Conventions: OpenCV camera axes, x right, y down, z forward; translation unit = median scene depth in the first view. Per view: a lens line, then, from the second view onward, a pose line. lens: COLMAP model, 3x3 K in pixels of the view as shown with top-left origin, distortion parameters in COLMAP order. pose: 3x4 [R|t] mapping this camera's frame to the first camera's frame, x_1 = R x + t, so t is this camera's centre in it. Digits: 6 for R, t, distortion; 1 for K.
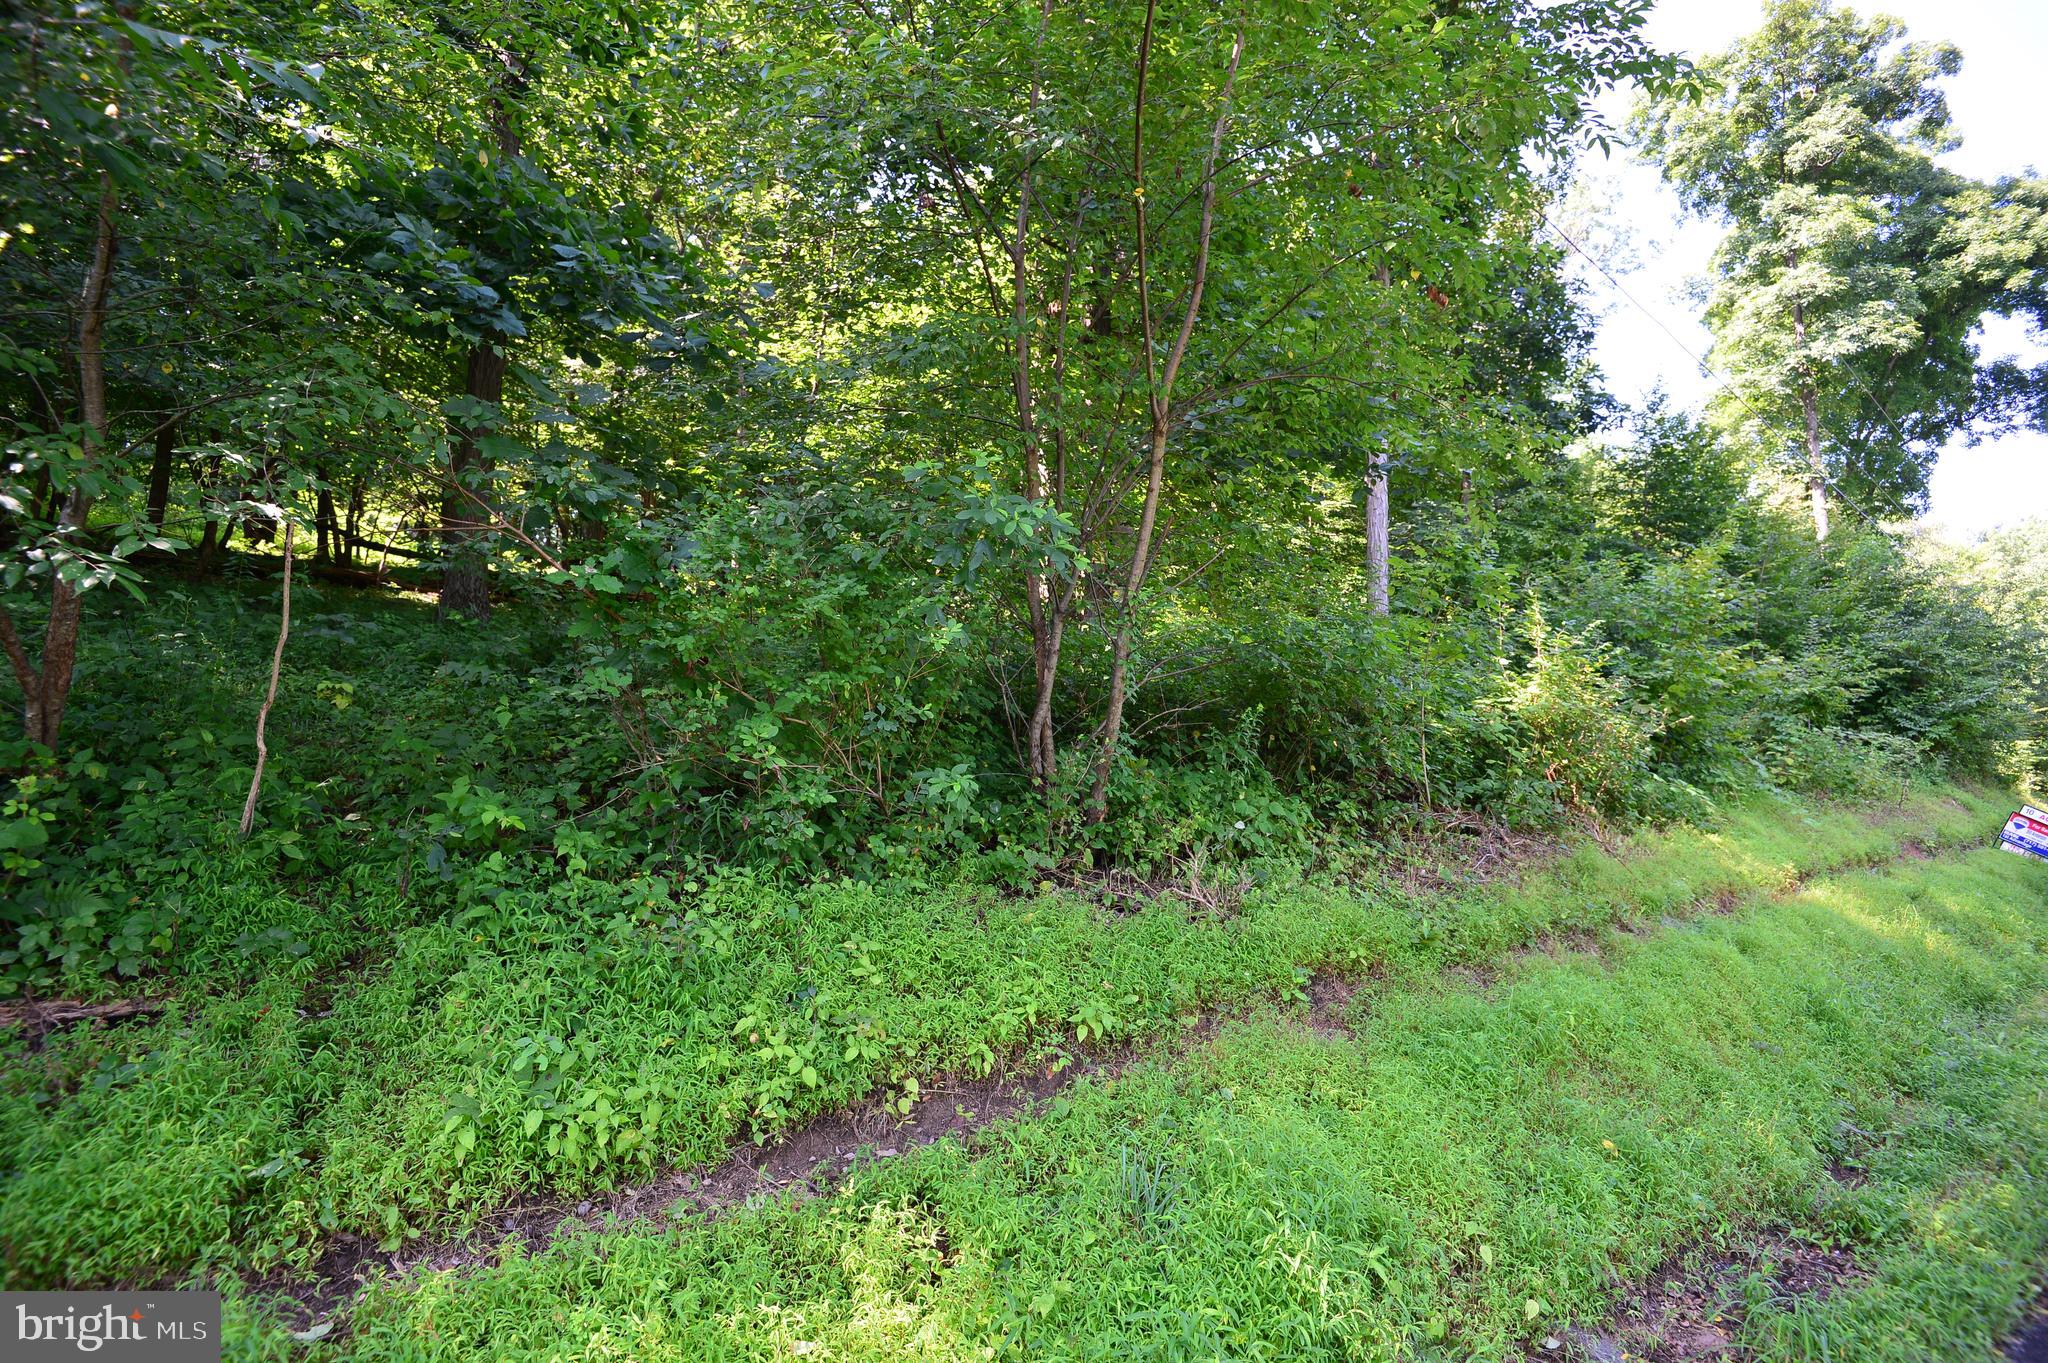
lens RADIAL K [[890.1, 0, 1024.0], [0, 890.1, 681.5], [0, 0, 1]] dist [-0.059809, 0.000485]
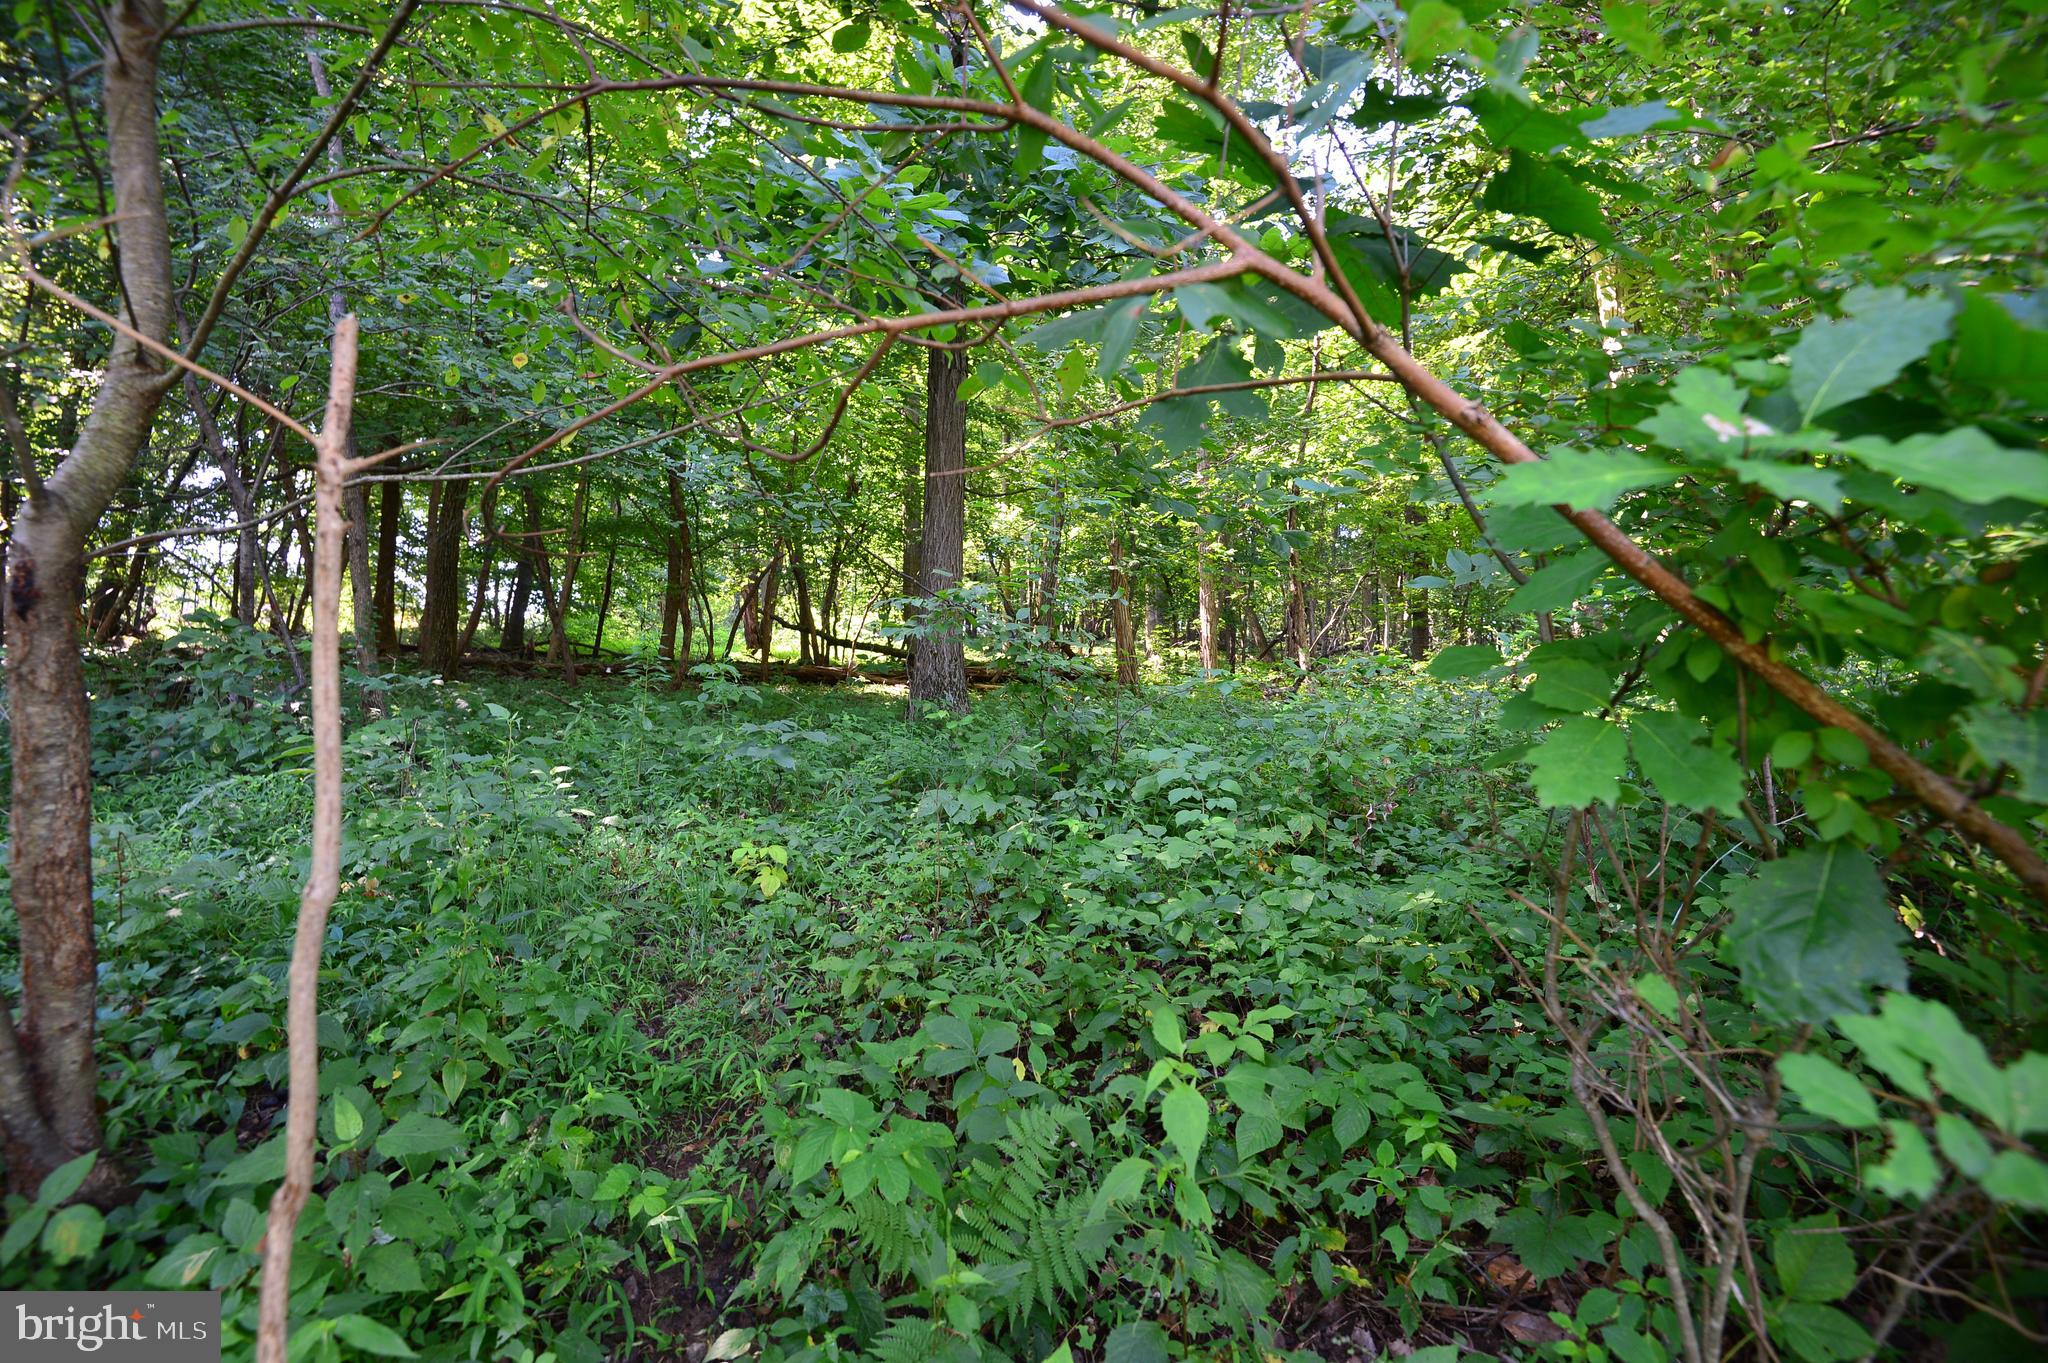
lens RADIAL K [[890.1, 0, 1024.0], [0, 890.1, 681.5], [0, 0, 1]] dist [-0.059809, 0.000485]
pose [[0.894452, -0.078764, -0.440172, -0.171961], [0.044783, 0.995194, -0.087077, -0.021039], [0.444915, 0.058174, 0.893681, 0.245743]]
